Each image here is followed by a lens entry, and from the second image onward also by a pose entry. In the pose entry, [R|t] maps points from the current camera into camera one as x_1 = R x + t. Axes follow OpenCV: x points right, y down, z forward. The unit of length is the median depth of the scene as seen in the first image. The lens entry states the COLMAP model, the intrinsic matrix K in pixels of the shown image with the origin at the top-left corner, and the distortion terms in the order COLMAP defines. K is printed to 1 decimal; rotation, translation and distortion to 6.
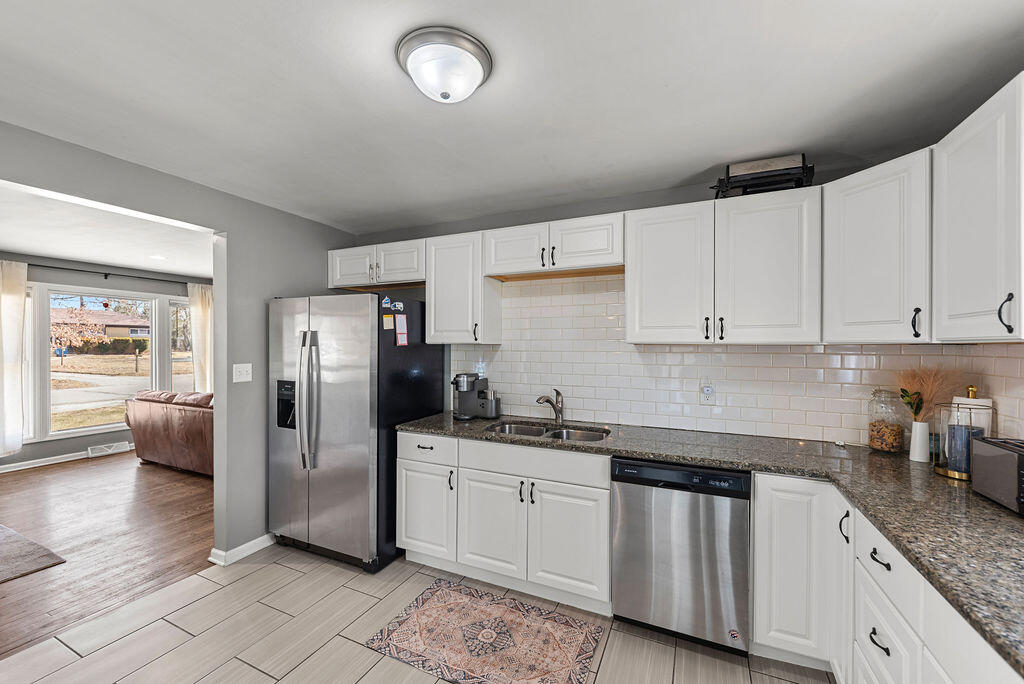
lens RADIAL K [[395.3, 0, 516.2], [0, 395.3, 347.3], [0, 0, 1]] dist [0.012738, -0.008116]
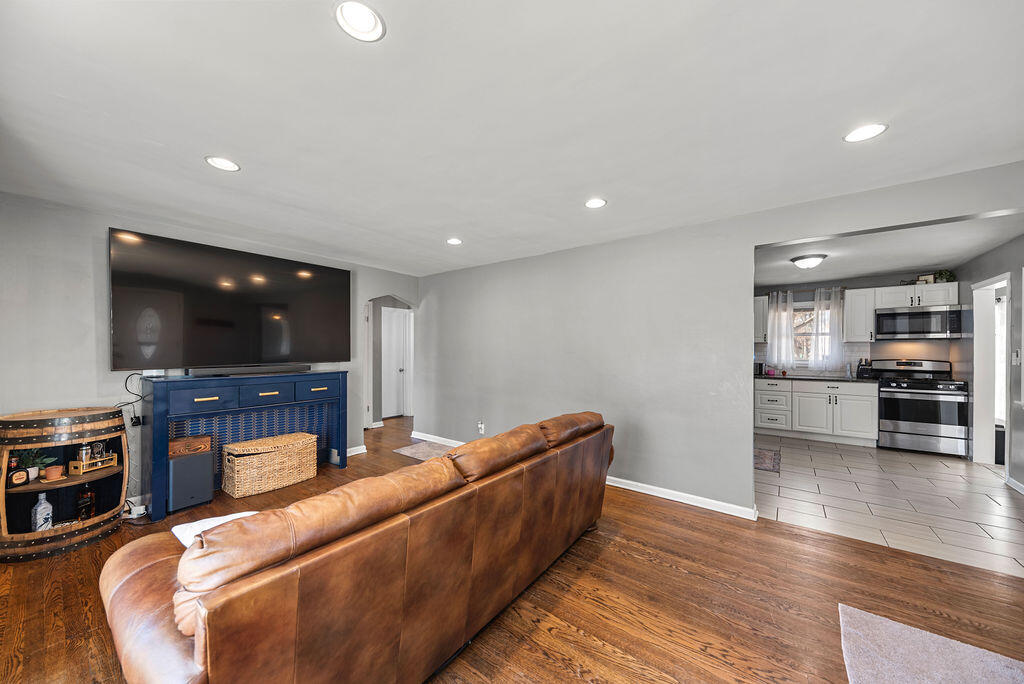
lens RADIAL K [[358.1, 0, 507.8], [0, 358.1, 347.0], [0, 0, 1]] dist [0.007341, -0.000010]
pose [[0.227688, 0.002686, 0.973730, -1.927539], [0.003322, 0.999988, -0.003536, 0.019782], [-0.973728, 0.004039, 0.227677, 1.424559]]
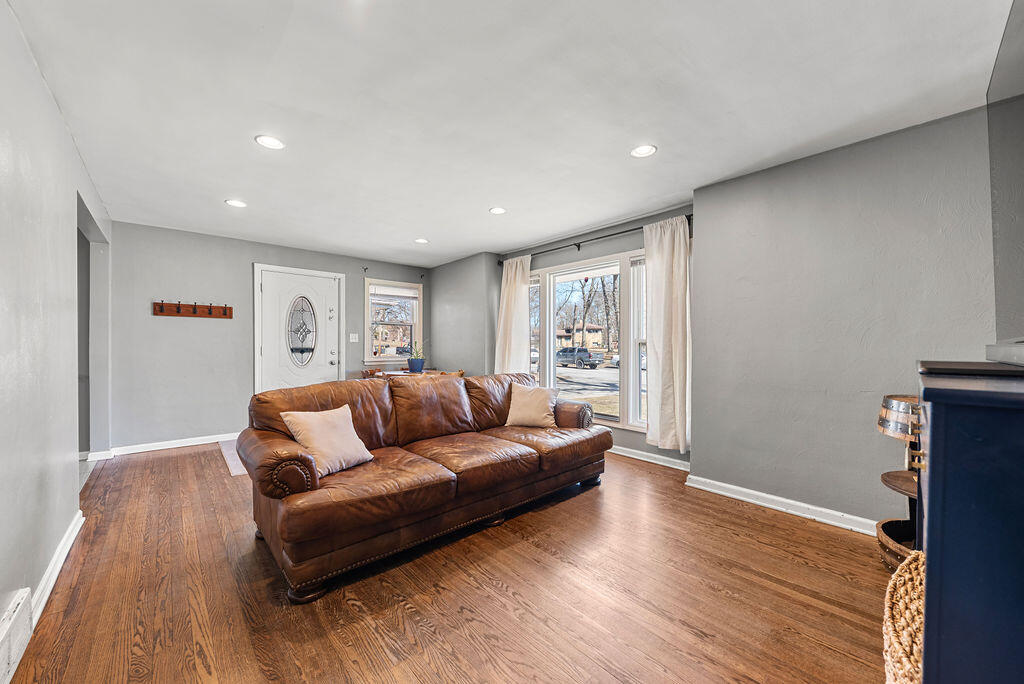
lens RADIAL K [[395.3, 0, 516.2], [0, 395.3, 347.3], [0, 0, 1]] dist [0.012738, -0.008116]
pose [[-0.428048, -0.002567, -0.903752, -0.304086], [-0.009619, 0.999952, 0.001716, 0.091199], [0.903705, 0.009427, -0.428052, 2.363361]]
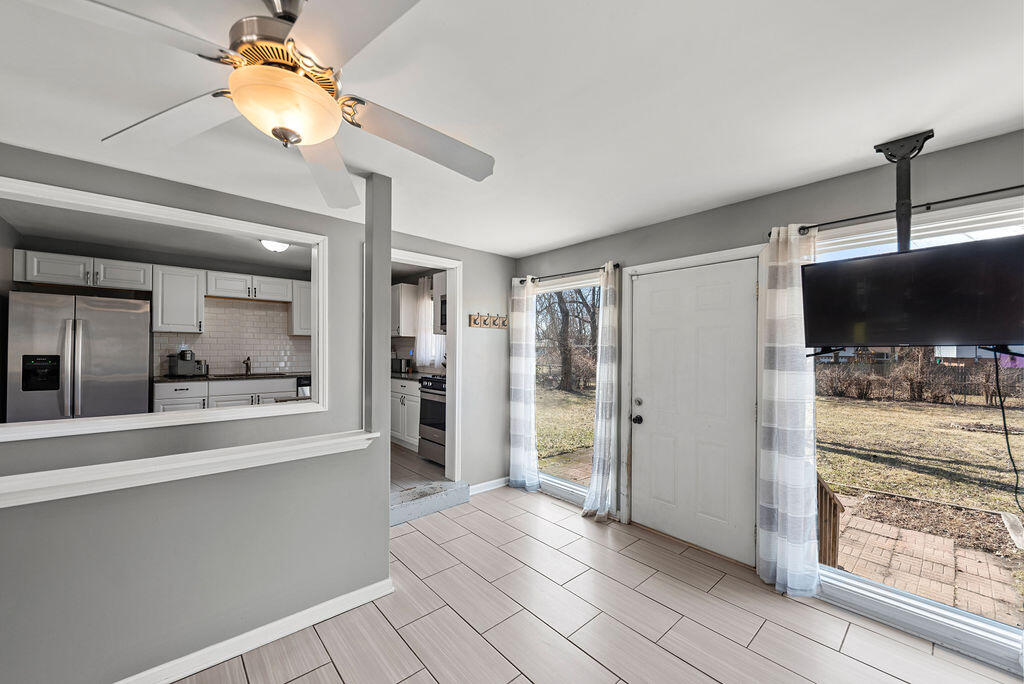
lens RADIAL K [[395.3, 0, 516.2], [0, 395.3, 347.3], [0, 0, 1]] dist [0.012738, -0.008116]
pose [[0.399543, 0.002378, 0.916711, -1.194365], [-0.006316, 0.999980, 0.000159, 0.047610], [-0.916693, -0.005853, 0.399550, -1.037189]]
